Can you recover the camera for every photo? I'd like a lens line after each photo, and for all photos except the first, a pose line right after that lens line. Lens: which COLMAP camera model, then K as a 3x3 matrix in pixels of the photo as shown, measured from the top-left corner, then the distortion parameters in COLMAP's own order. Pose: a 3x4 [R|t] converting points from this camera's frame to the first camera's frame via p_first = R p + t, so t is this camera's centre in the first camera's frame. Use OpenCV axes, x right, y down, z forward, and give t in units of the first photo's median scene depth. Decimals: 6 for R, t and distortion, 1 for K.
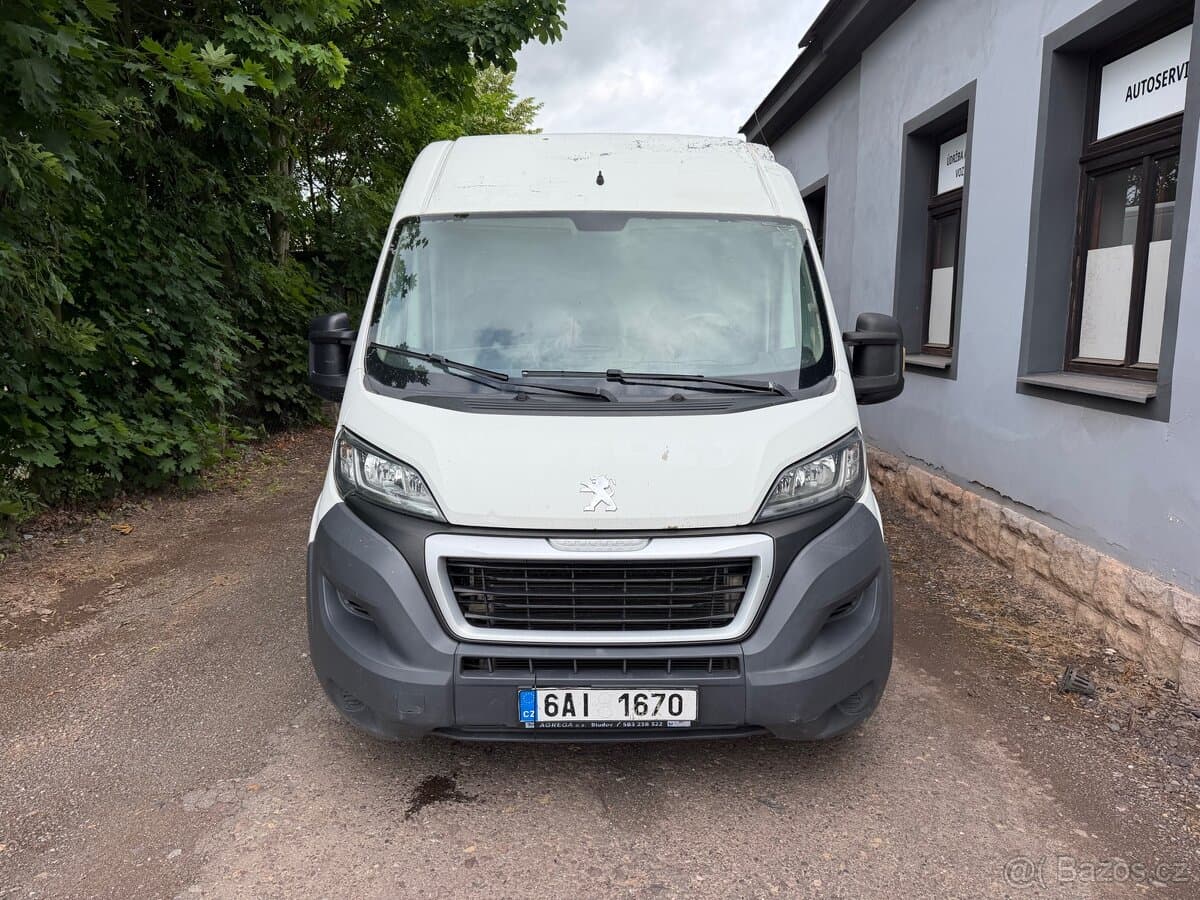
lens RADIAL K [[867.9, 0, 602.5], [0, 867.9, 450.2], [0, 0, 1]] dist [0.017172, -0.027379]
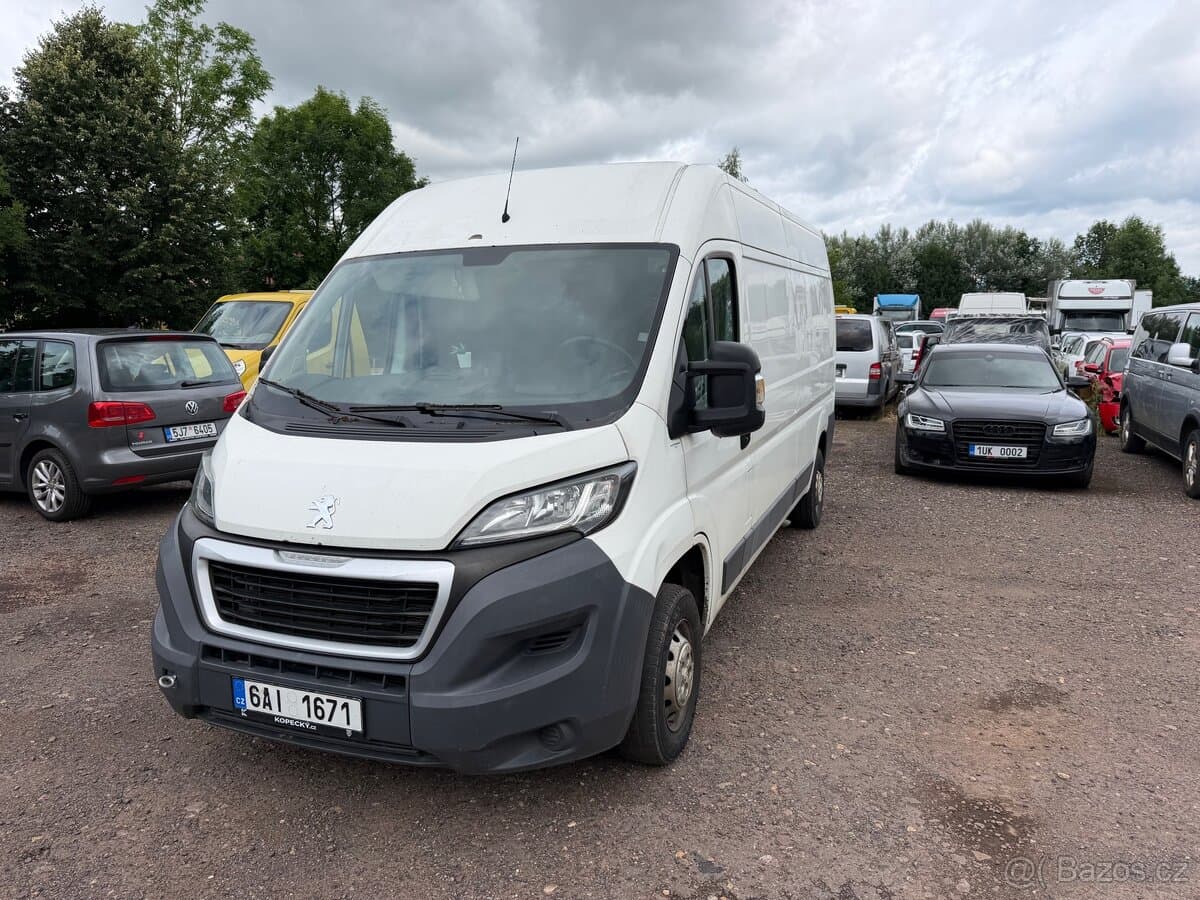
lens RADIAL K [[867.9, 0, 593.3], [0, 867.9, 452.0], [0, 0, 1]] dist [0.017172, -0.027379]
pose [[0.916895, 0.033315, -0.397736, 0.766599], [-0.040061, 0.999160, -0.008661, -0.031297], [0.397114, 0.023875, 0.917459, 0.127334]]
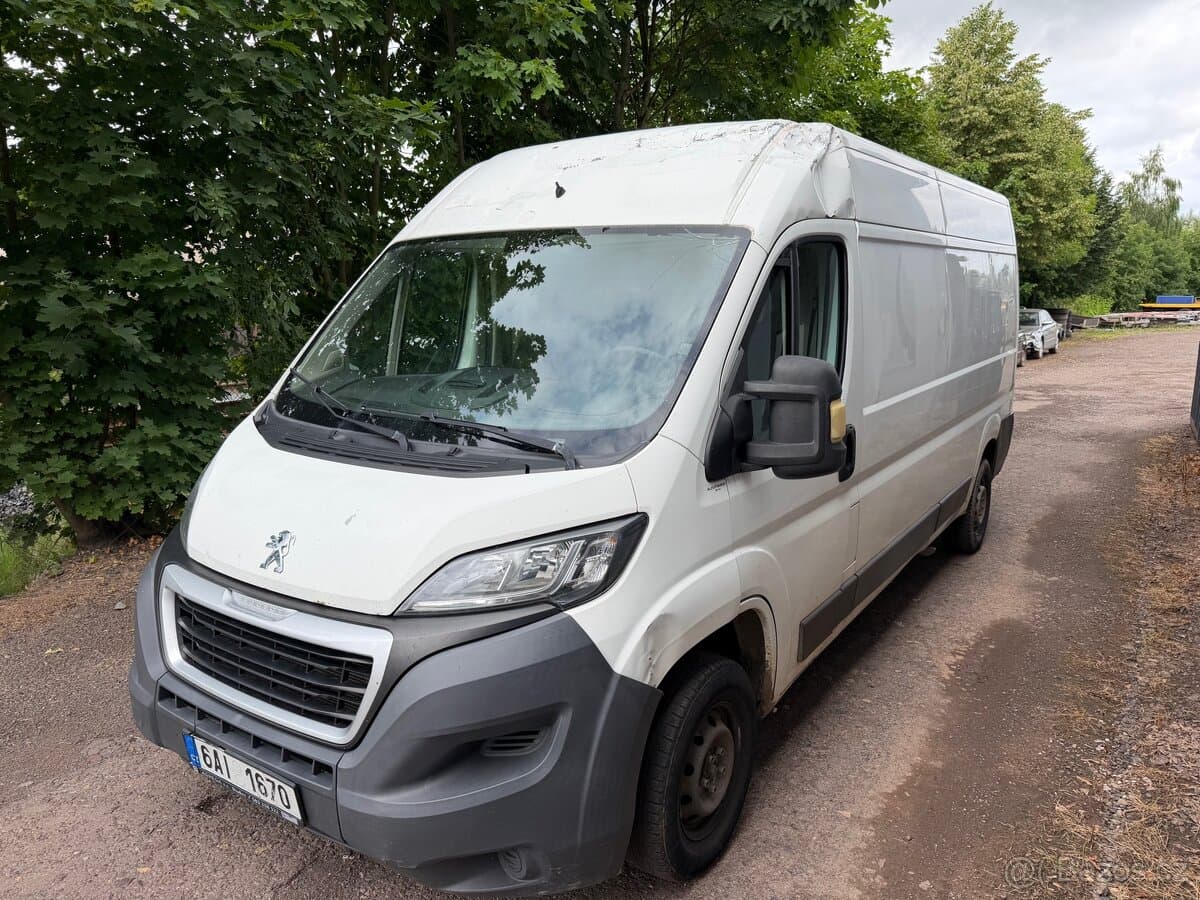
lens RADIAL K [[867.9, 0, 602.4], [0, 867.9, 453.3], [0, 0, 1]] dist [0.017172, -0.027379]
pose [[0.808942, 0.092830, -0.580513, 0.837579], [-0.081873, 0.995621, 0.045121, -0.129699], [0.582159, 0.011028, 0.813000, 0.453251]]
